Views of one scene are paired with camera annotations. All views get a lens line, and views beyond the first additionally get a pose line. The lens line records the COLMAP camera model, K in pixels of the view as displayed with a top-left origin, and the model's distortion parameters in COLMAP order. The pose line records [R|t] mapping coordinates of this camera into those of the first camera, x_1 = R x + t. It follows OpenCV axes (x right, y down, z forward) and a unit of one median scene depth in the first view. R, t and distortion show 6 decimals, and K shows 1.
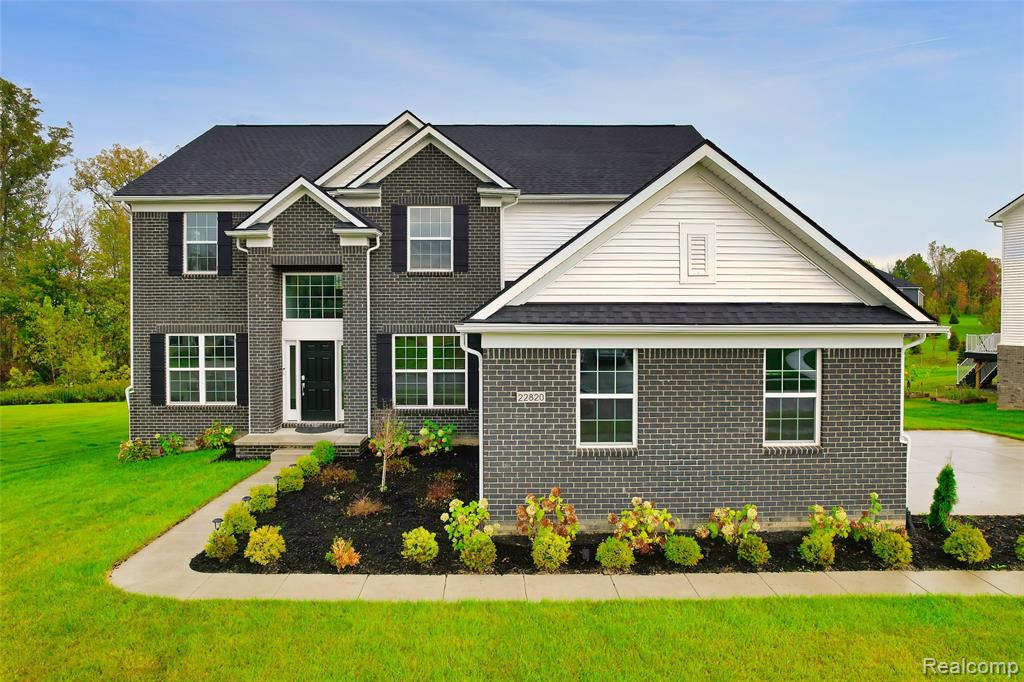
lens RADIAL K [[680.4, 0, 482.2], [0, 680.4, 341.2], [0, 0, 1]] dist [-0.037463, 0.032845]
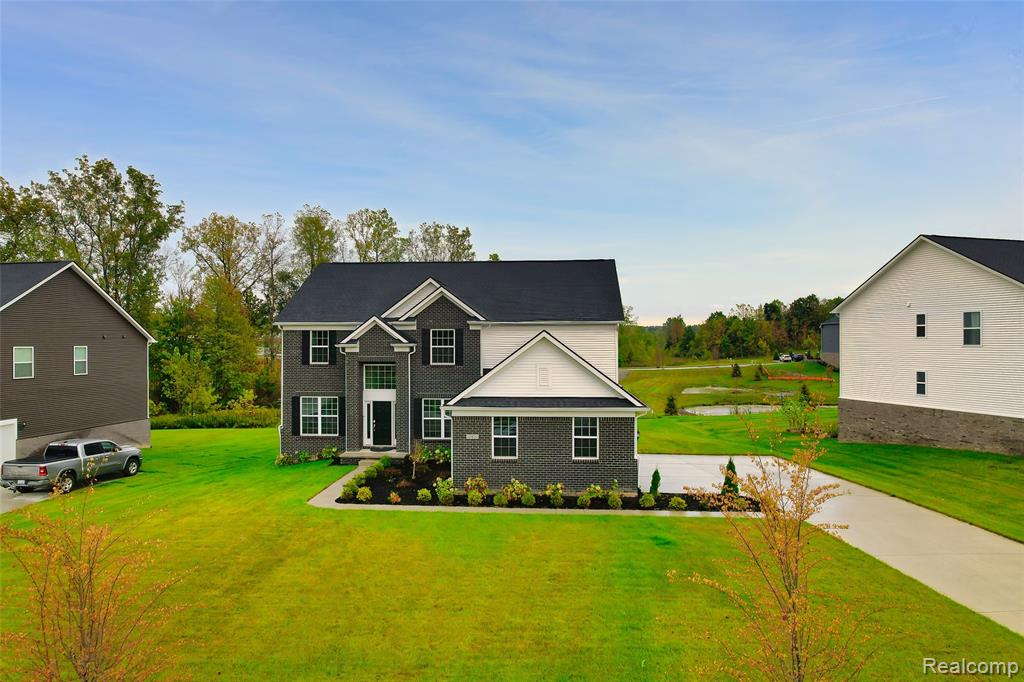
lens RADIAL K [[730.1, 0, 460.0], [0, 730.1, 339.3], [0, 0, 1]] dist [-0.045781, 0.000483]
pose [[0.992851, -0.002294, -0.119340, 0.215285], [-0.001206, 0.999572, -0.029243, -0.118292], [0.119356, 0.029178, 0.992423, -0.997084]]
